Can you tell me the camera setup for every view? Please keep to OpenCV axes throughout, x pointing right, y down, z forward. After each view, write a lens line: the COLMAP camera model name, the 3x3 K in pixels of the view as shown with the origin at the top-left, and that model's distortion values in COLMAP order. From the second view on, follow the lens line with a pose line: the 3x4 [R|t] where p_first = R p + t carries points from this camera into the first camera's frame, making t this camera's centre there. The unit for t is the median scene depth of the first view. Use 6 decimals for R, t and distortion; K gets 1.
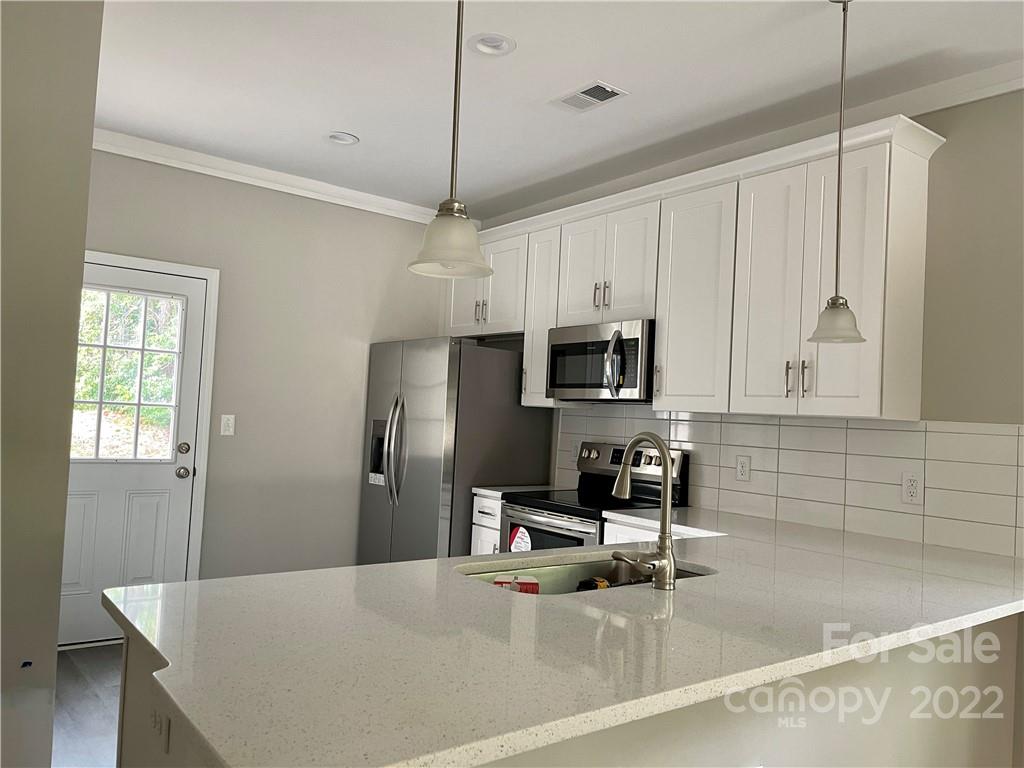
lens RADIAL K [[783.1, 0, 518.6], [0, 783.1, 376.8], [0, 0, 1]] dist [0.075851, -0.099913]
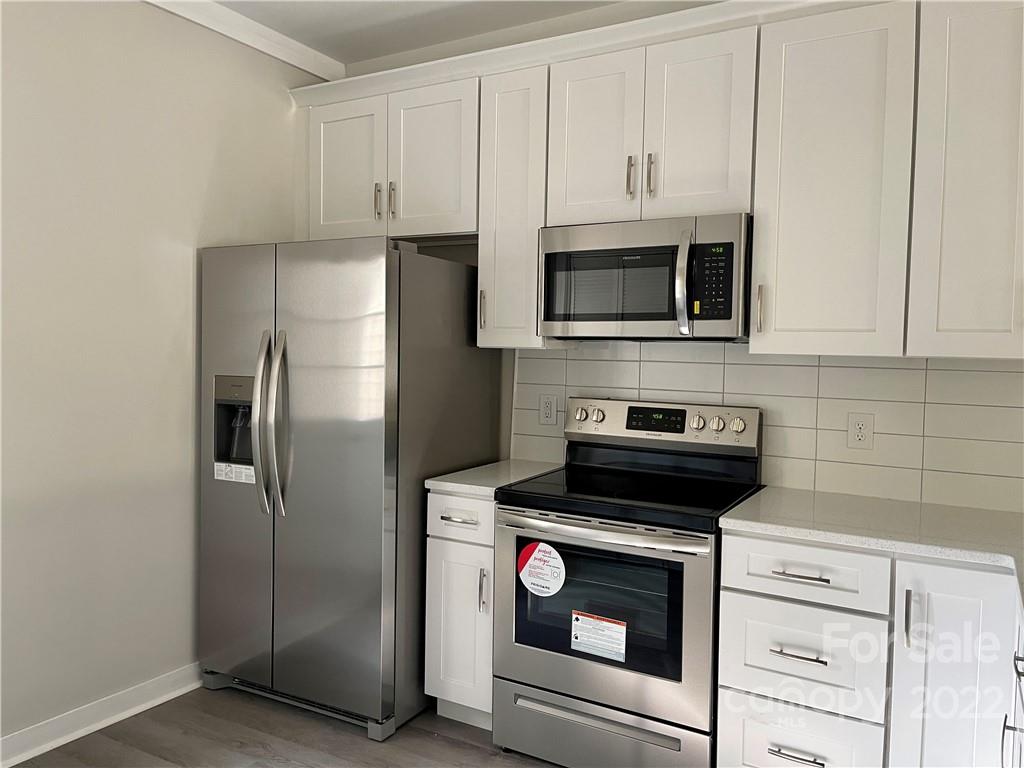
lens RADIAL K [[792.1, 0, 516.0], [0, 792.1, 368.7], [0, 0, 1]] dist [0.071619, -0.122264]
pose [[0.928085, -0.039251, 0.370294, -0.224336], [0.004878, 0.995625, 0.093310, -0.006855], [-0.372336, -0.084793, 0.924216, 0.392430]]
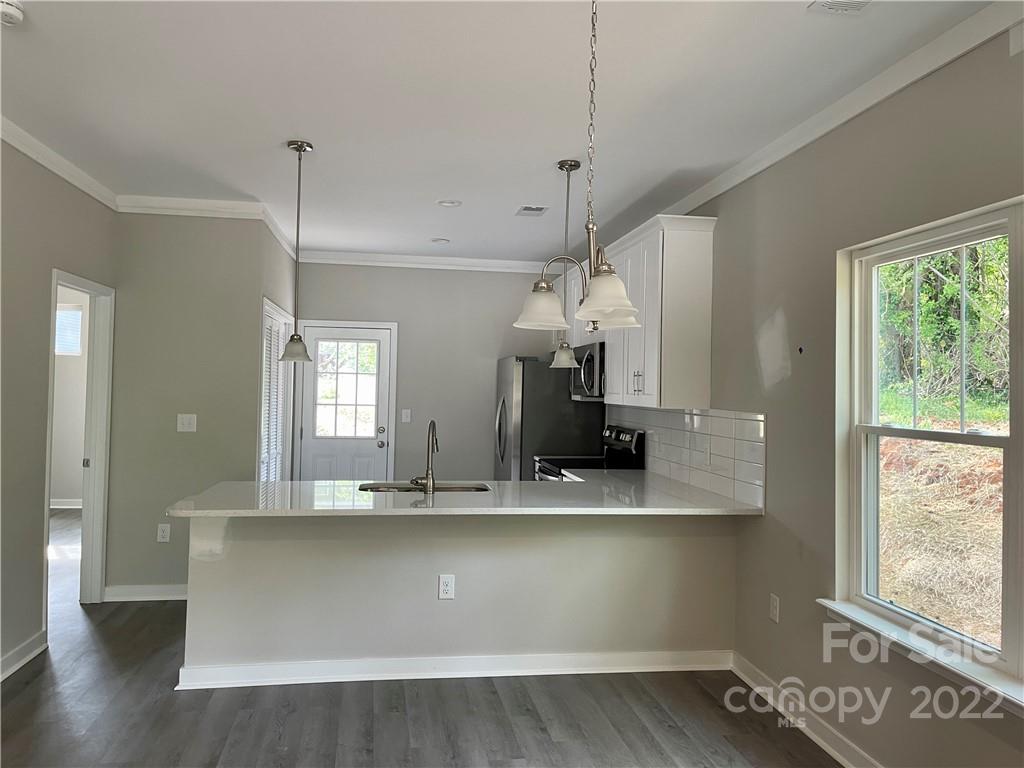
lens RADIAL K [[782.2, 0, 516.2], [0, 782.2, 366.9], [0, 0, 1]] dist [0.045363, -0.053269]
pose [[0.877259, -0.042556, -0.478126, 0.635036], [0.045393, 0.998953, -0.005626, -0.021995], [0.477865, -0.016768, 0.878273, -0.328679]]
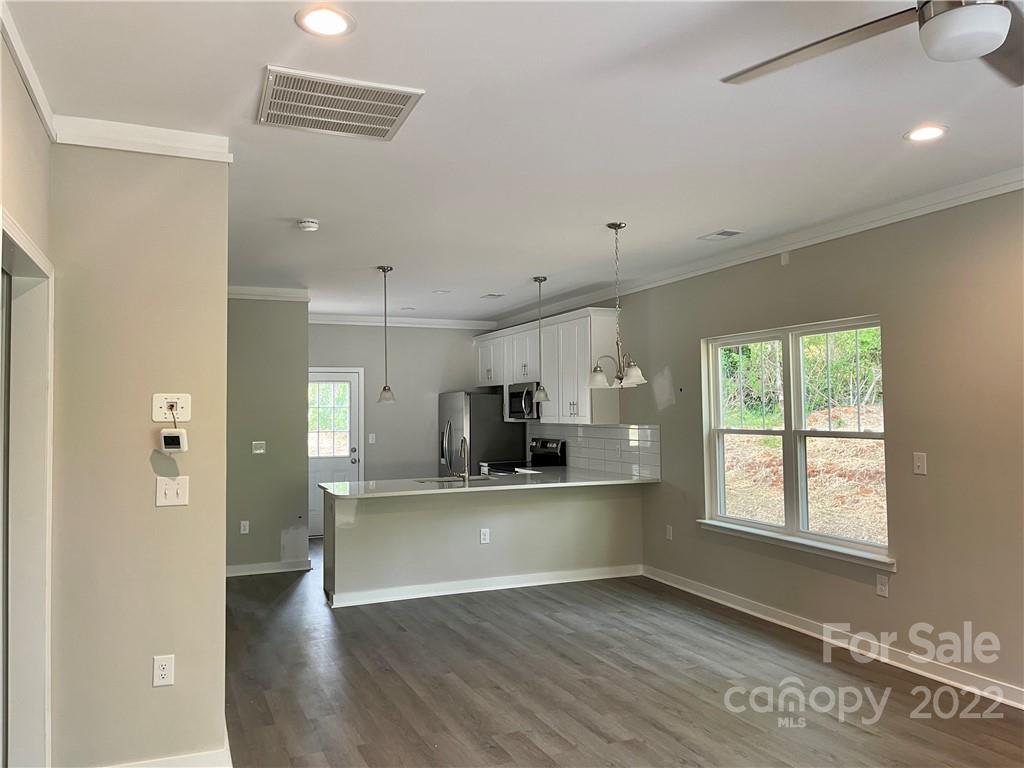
lens RADIAL K [[783.1, 0, 518.6], [0, 783.1, 376.8], [0, 0, 1]] dist [0.075851, -0.099913]
pose [[0.968055, -0.069009, -0.241055, 0.567918], [0.069607, 0.997556, -0.006046, -0.068682], [0.240884, -0.010927, 0.970493, -1.020675]]
